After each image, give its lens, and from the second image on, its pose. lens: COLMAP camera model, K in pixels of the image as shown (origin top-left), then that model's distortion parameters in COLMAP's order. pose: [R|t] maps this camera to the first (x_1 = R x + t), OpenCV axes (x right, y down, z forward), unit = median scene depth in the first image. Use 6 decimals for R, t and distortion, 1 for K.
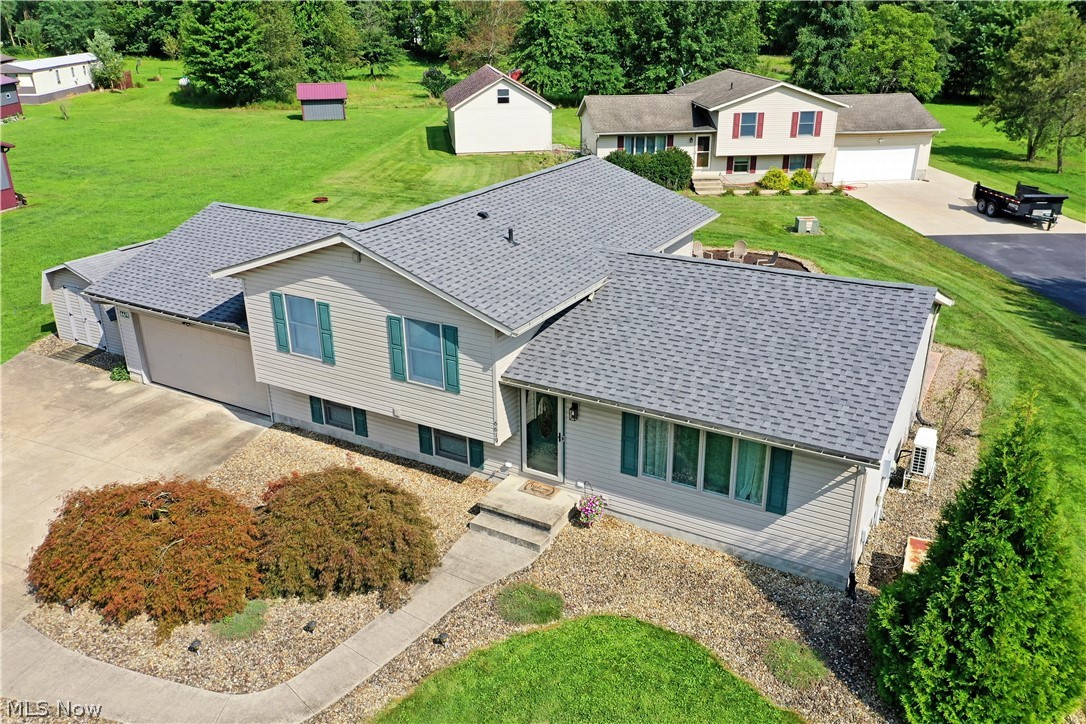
lens RADIAL K [[859.3, 0, 538.7], [0, 859.3, 354.8], [0, 0, 1]] dist [0.014771, 0.012766]
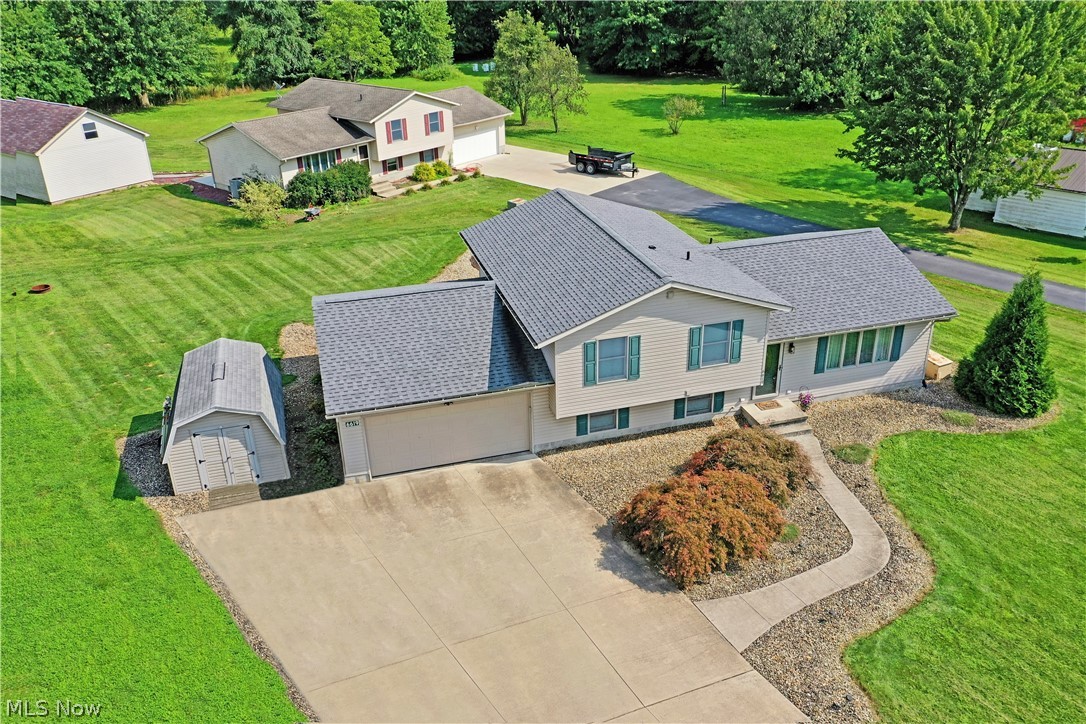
lens RADIAL K [[862.0, 0, 543.0], [0, 862.0, 362.0], [0, 0, 1]] dist [0.024568, 0.003164]
pose [[0.689329, -0.316813, 0.651503, -0.647946], [0.280613, 0.945870, 0.163053, -0.147365], [-0.667894, 0.070423, 0.740917, 0.046324]]
